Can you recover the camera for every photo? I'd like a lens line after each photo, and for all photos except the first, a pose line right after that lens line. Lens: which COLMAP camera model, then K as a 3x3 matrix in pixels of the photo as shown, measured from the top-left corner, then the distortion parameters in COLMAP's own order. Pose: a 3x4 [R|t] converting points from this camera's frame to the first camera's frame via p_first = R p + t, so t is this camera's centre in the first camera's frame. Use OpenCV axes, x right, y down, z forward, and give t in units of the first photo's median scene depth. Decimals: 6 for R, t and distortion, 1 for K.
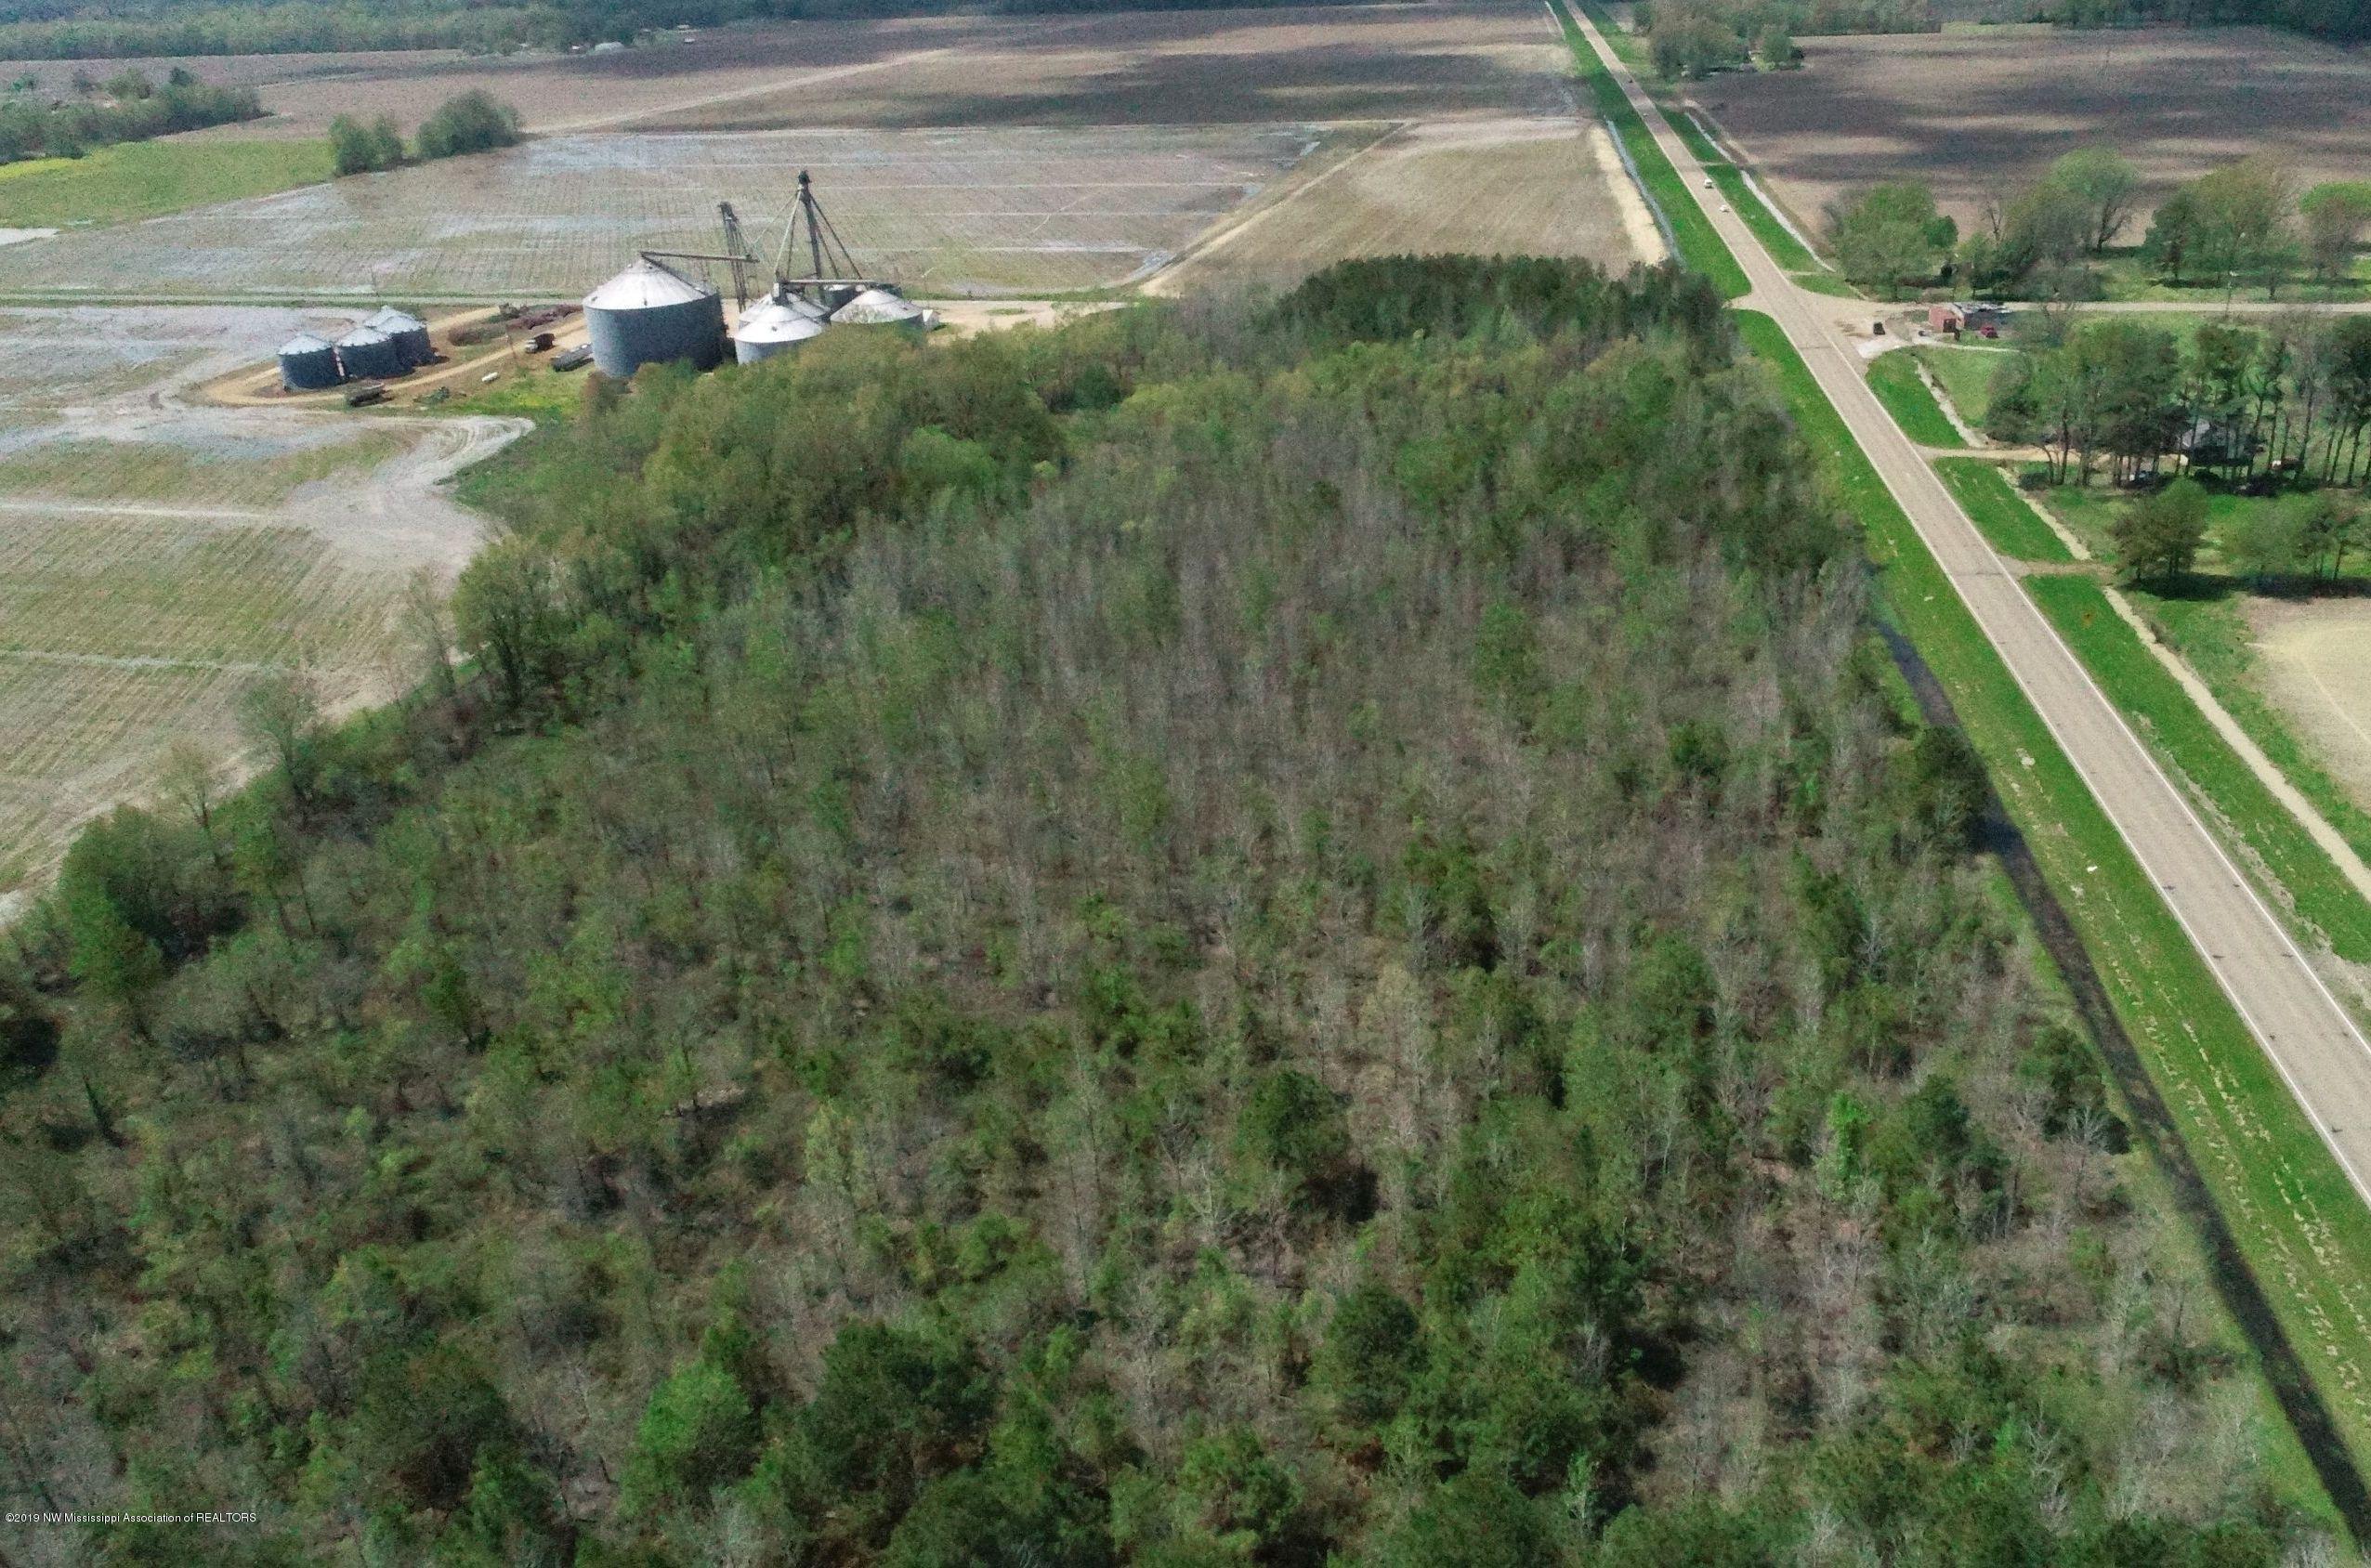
lens RADIAL K [[1907.8, 0, 1356.9], [0, 1907.8, 782.4], [0, 0, 1]] dist [-0.005498, 0.002439]
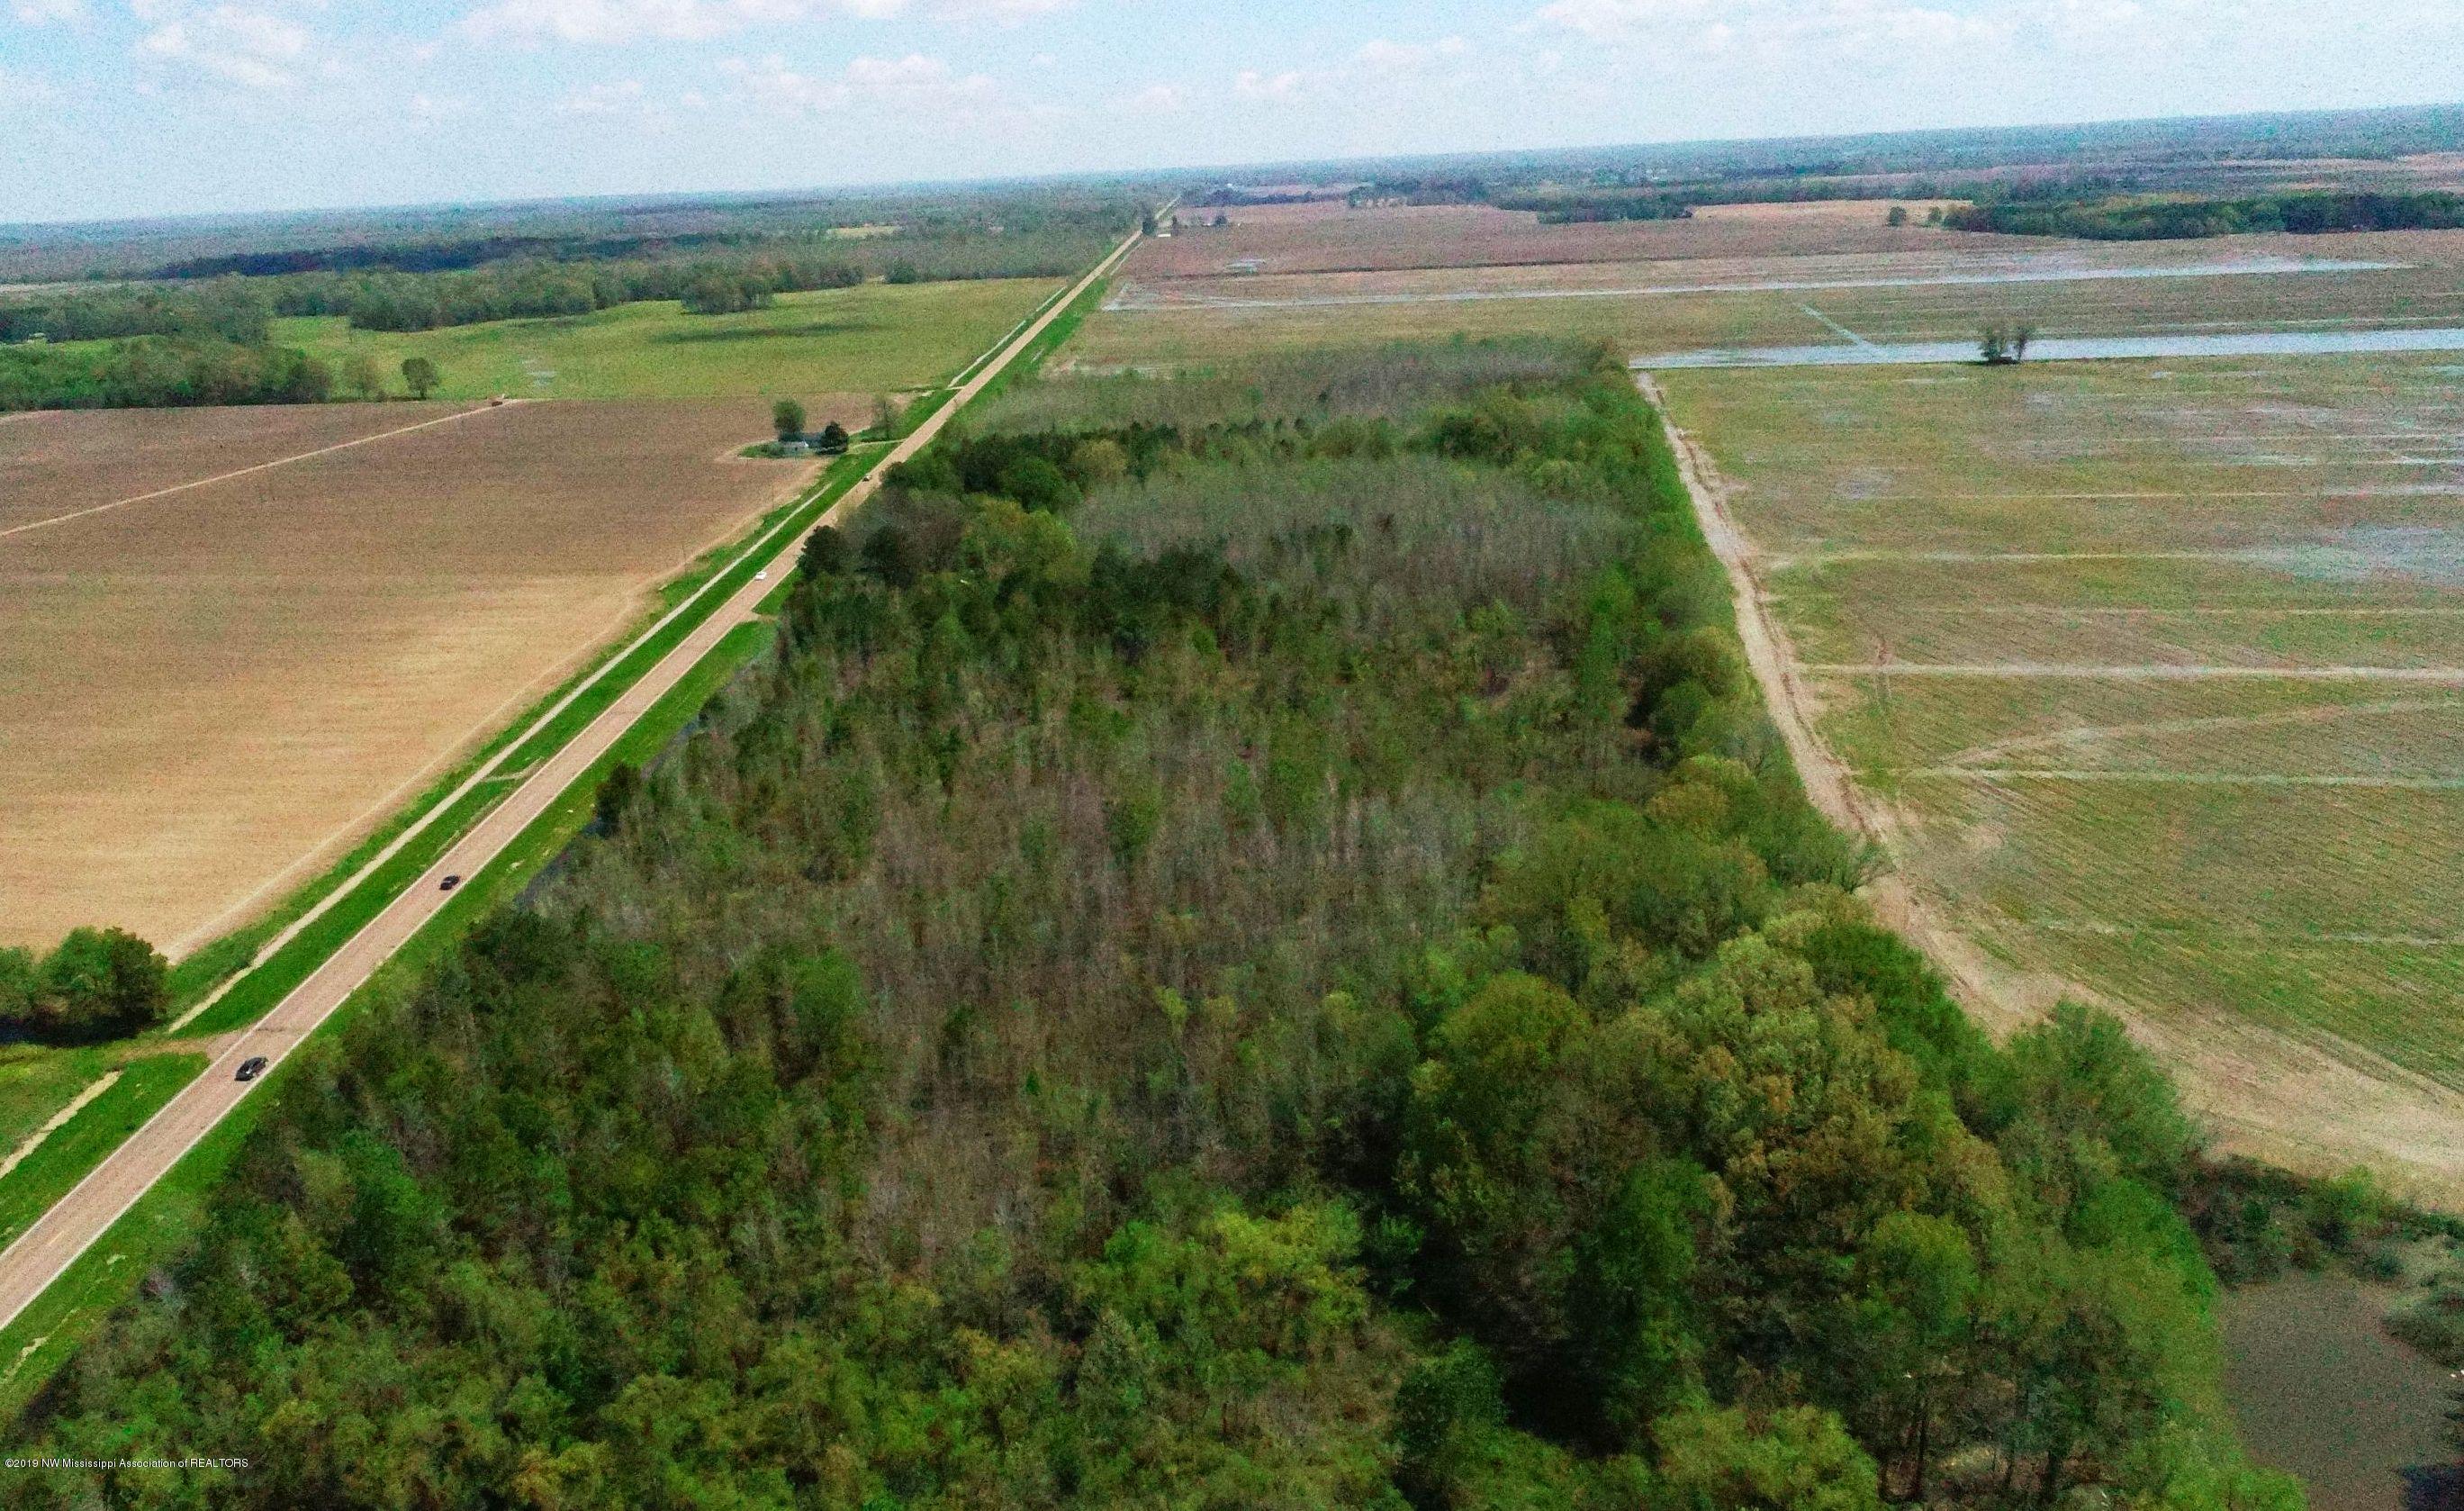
lens RADIAL K [[1805.8, 0, 1129.1], [0, 1805.8, 752.7], [0, 0, 1]] dist [-0.004624, -0.000854]
pose [[-0.995993, 0.088720, 0.011258, -0.071718], [0.072673, 0.729541, 0.680065, -0.510121], [0.052122, 0.678158, -0.733065, 1.033509]]
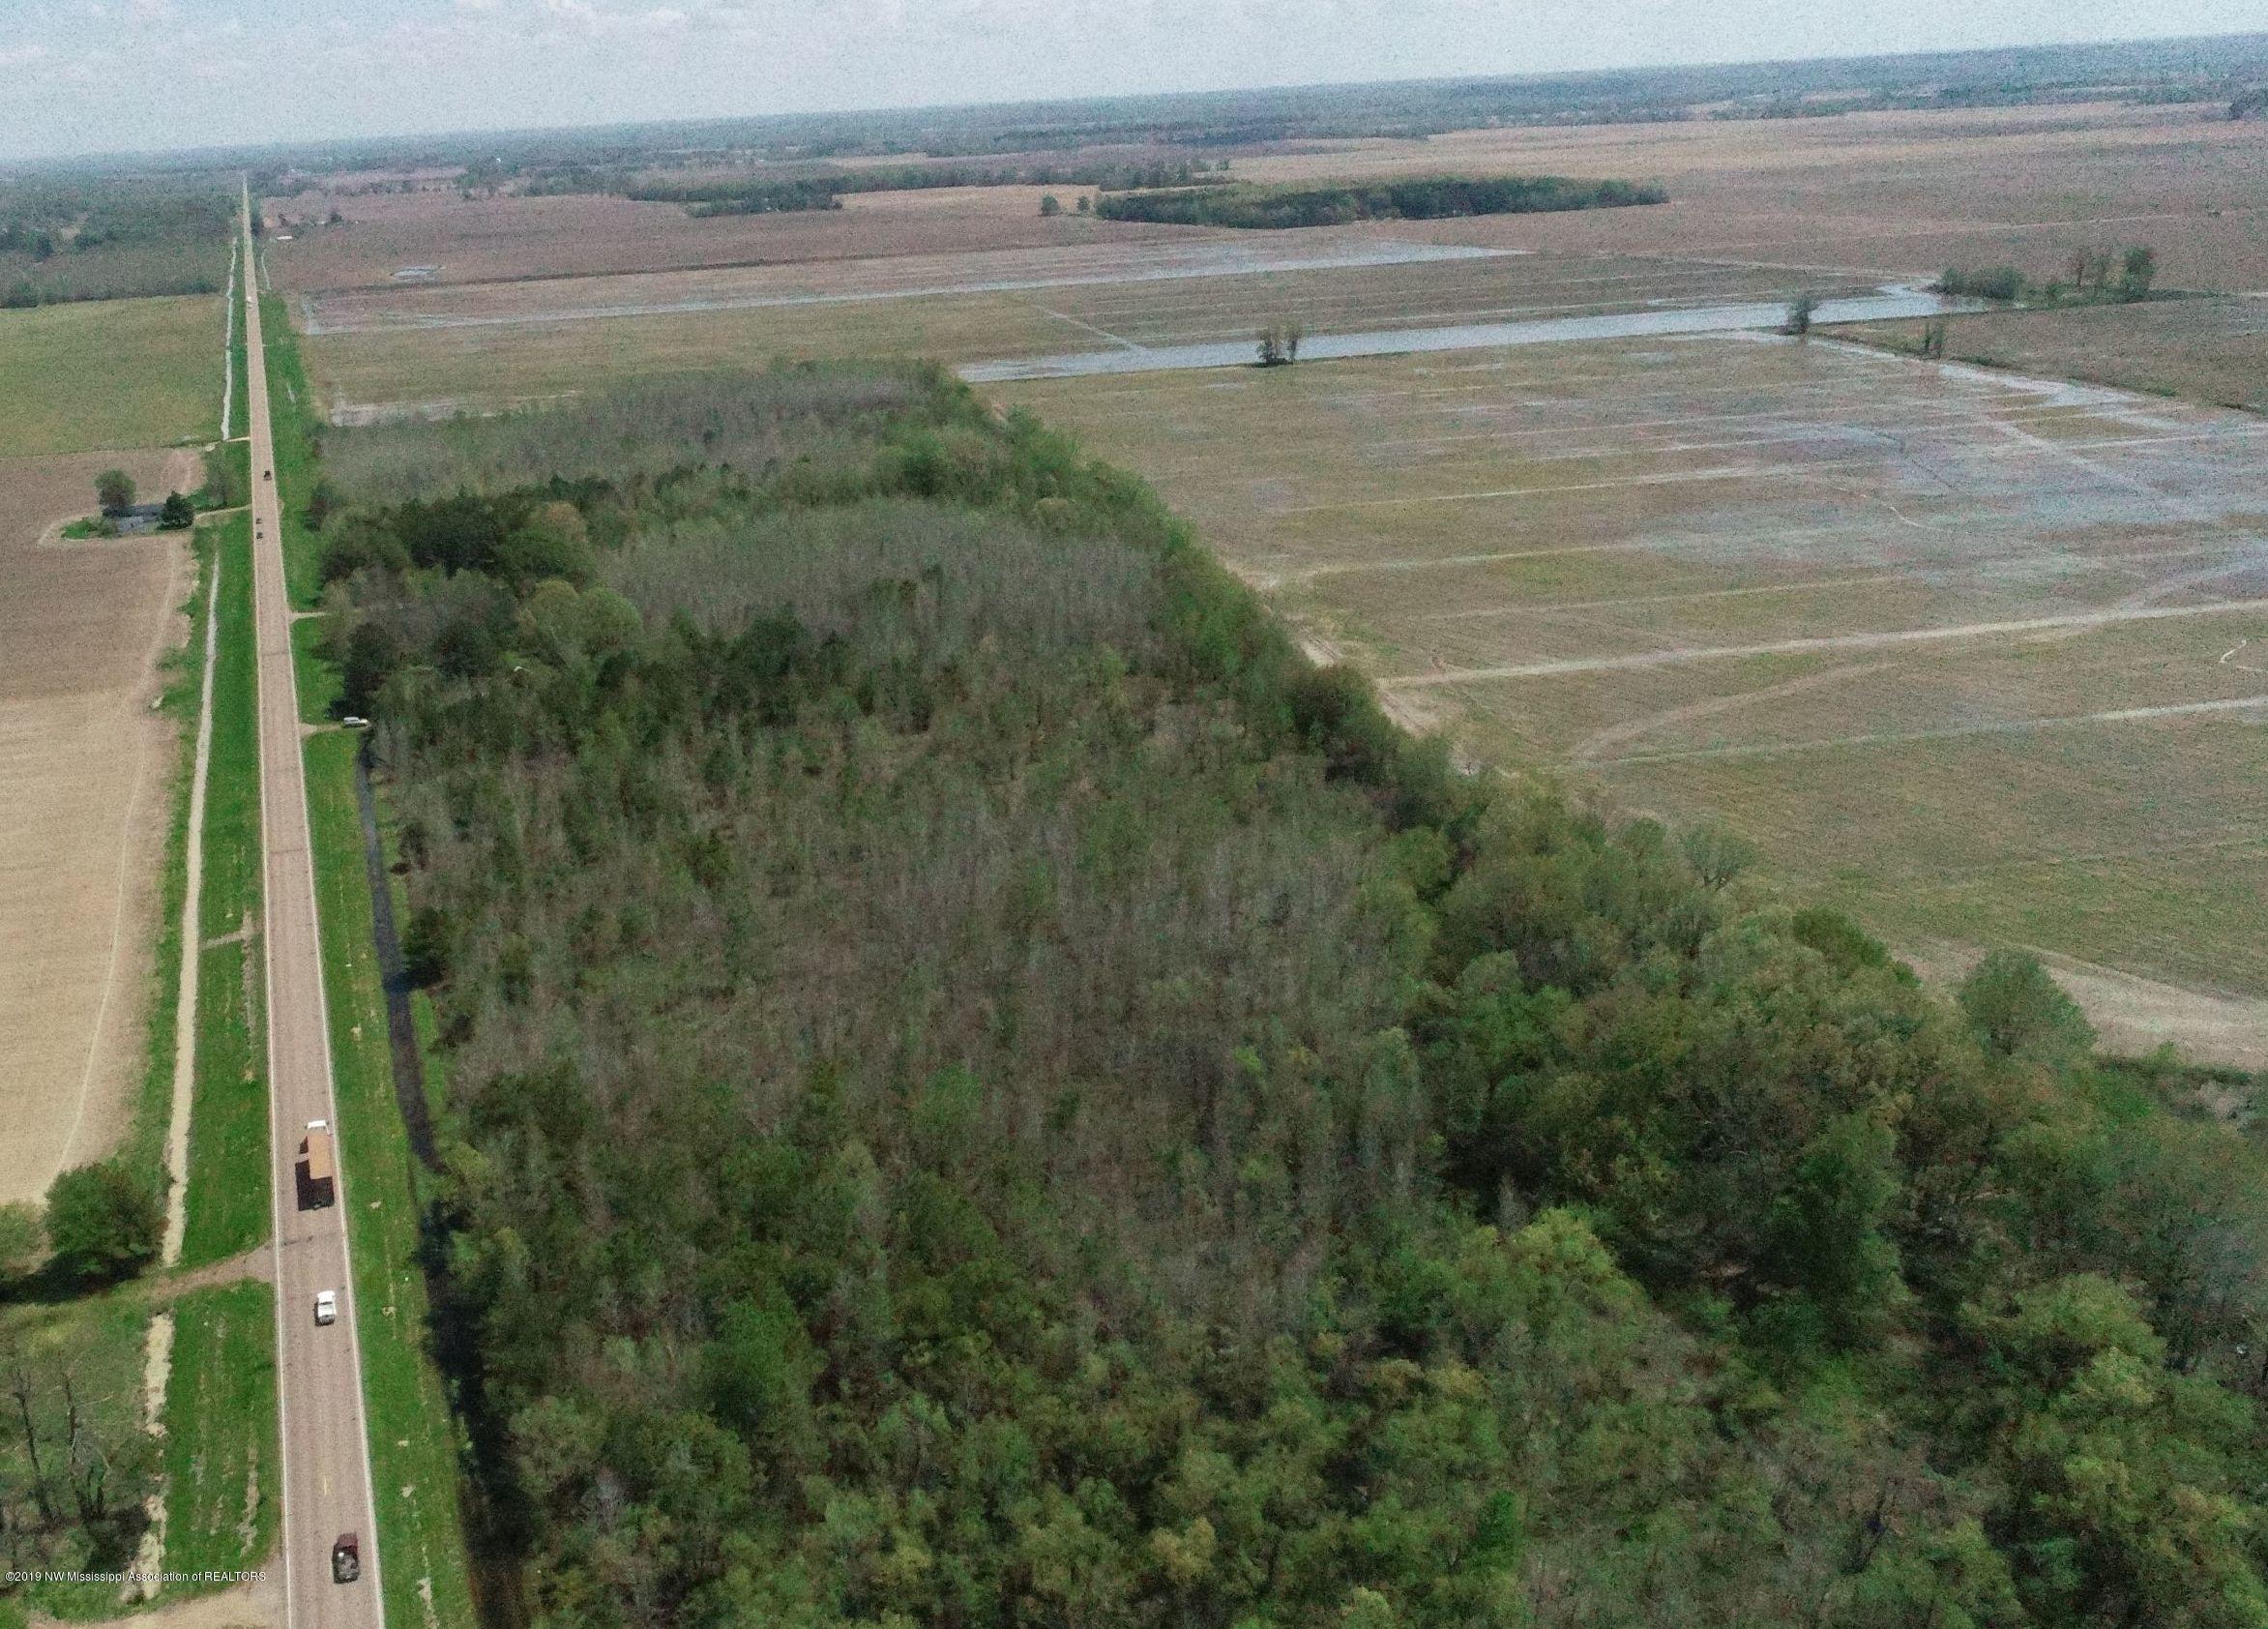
lens RADIAL K [[1929.1, 0, 864.3], [0, 1929.1, 818.0], [0, 0, 1]] dist [-0.006148, 0.004415]
pose [[-0.933083, 0.204120, -0.296128, 0.204290], [-0.065184, 0.713741, 0.697370, -0.578910], [0.353706, 0.670006, -0.652674, 1.009148]]
